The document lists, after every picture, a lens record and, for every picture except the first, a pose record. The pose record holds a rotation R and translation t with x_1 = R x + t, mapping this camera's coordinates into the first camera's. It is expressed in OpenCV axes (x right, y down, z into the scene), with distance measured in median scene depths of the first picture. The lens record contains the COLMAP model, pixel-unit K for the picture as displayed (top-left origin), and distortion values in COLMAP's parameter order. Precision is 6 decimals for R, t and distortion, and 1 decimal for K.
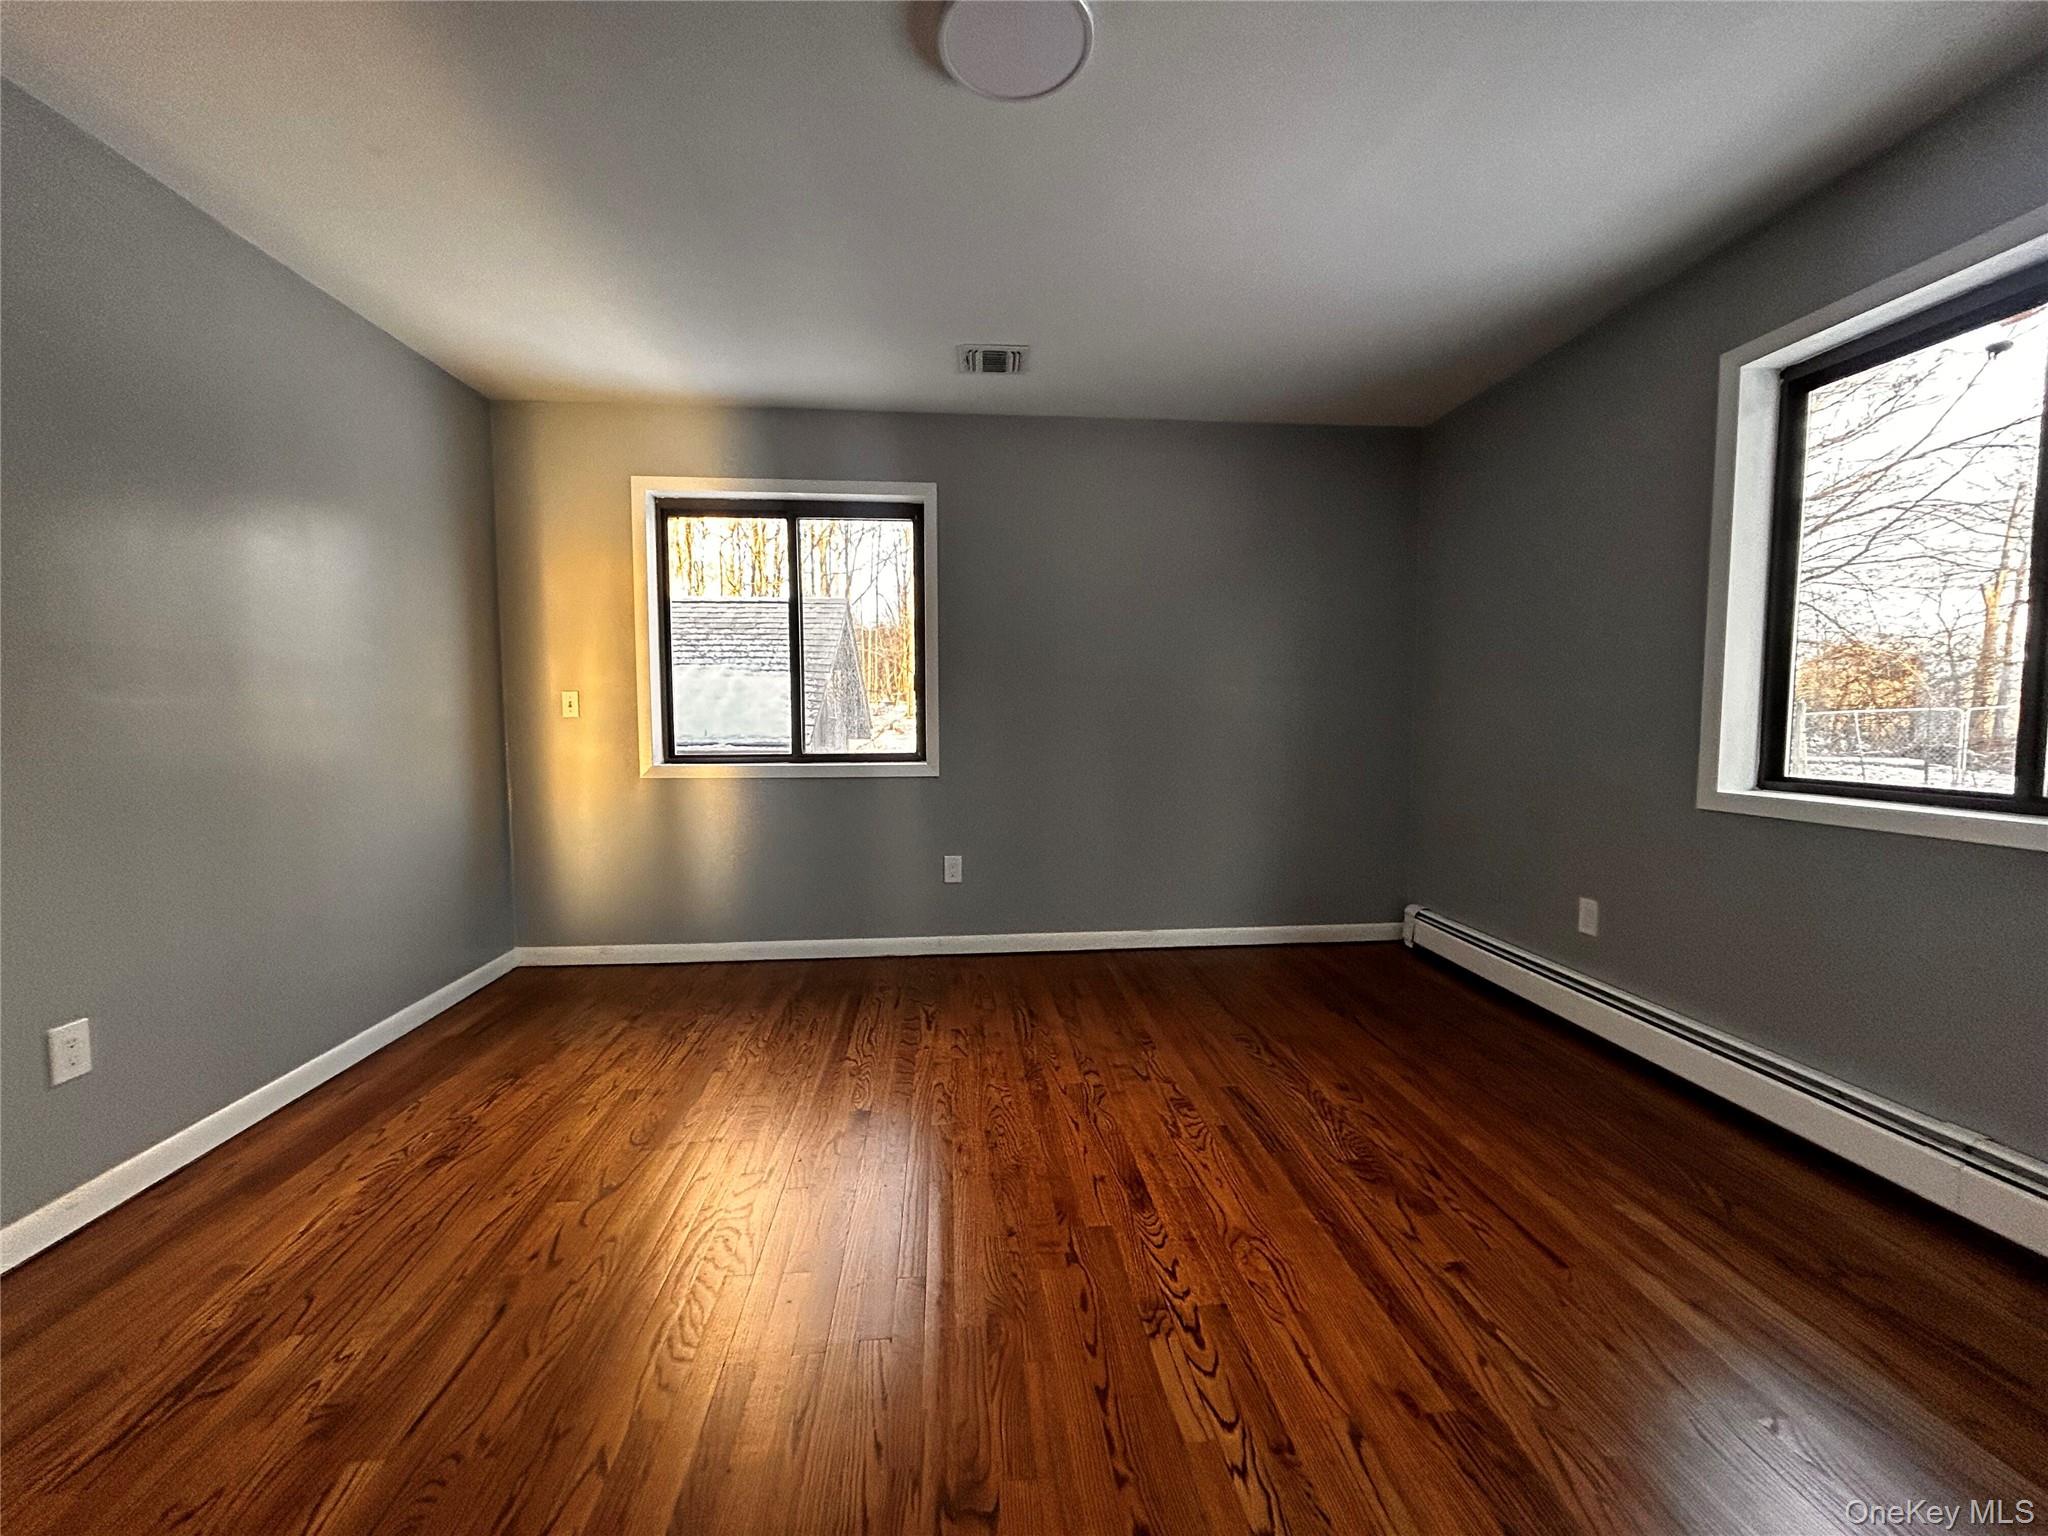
lens RADIAL K [[815.6, 0, 1018.9], [0, 815.6, 760.0], [0, 0, 1]] dist [0.003419, 0.000371]
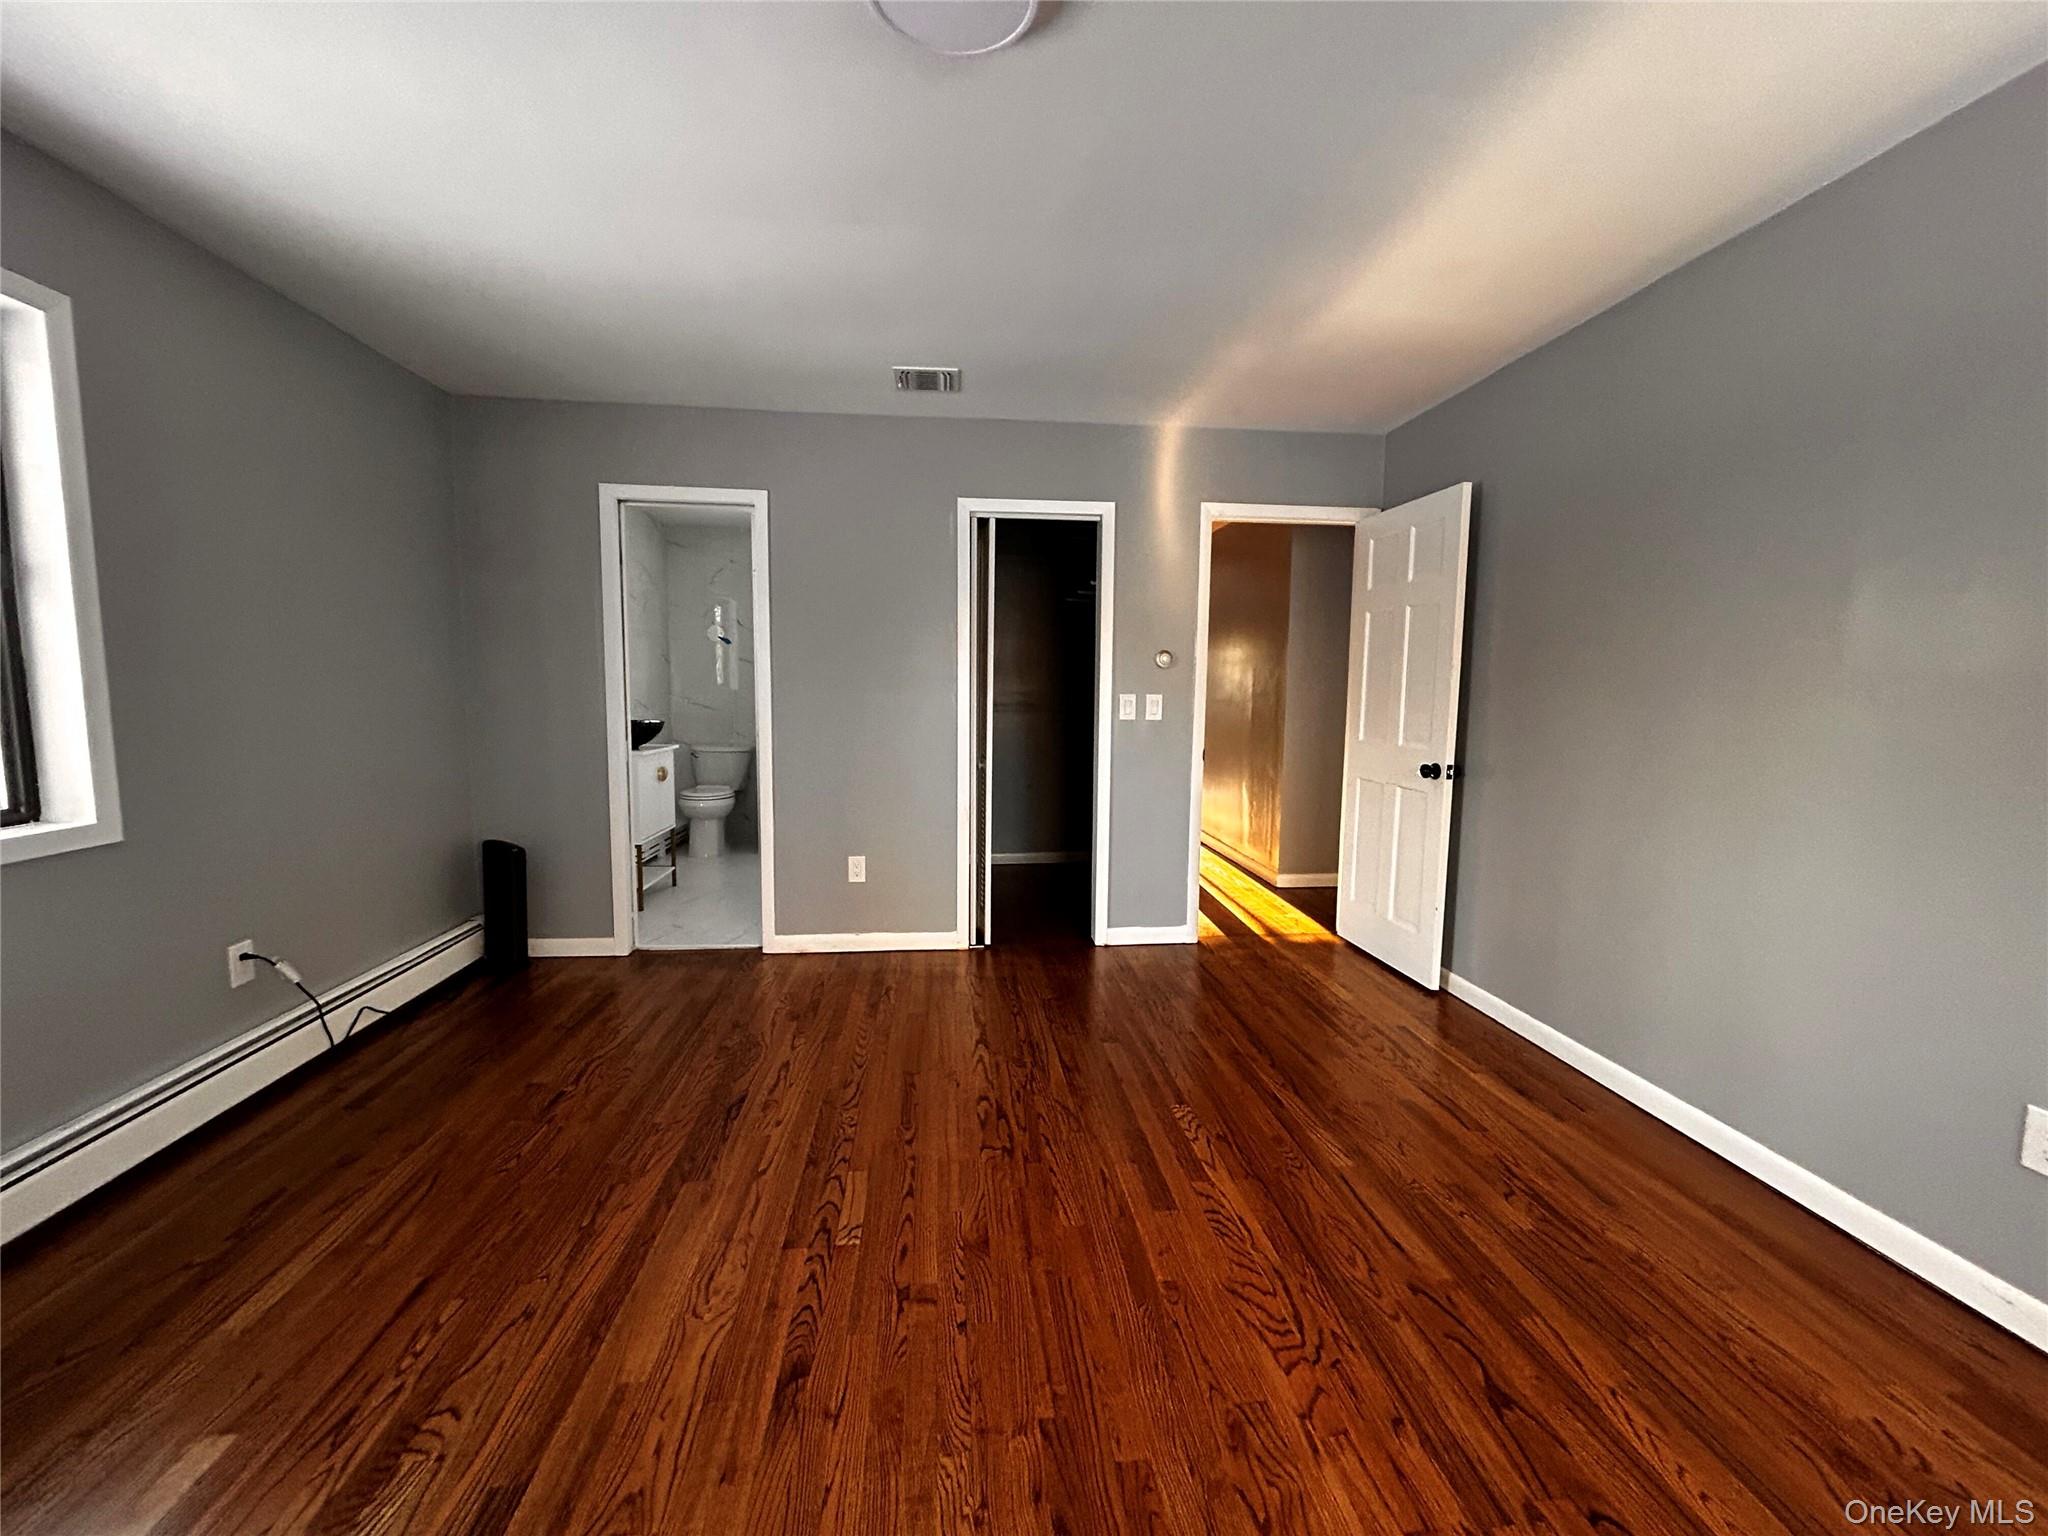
lens RADIAL K [[815.6, 0, 1022.4], [0, 815.6, 768.0], [0, 0, 1]] dist [0.003419, 0.000371]
pose [[-0.999925, -0.001642, -0.012127, -0.073787], [-0.003633, 0.986119, 0.166002, -0.205844], [0.011686, 0.166034, -0.986051, 2.073666]]
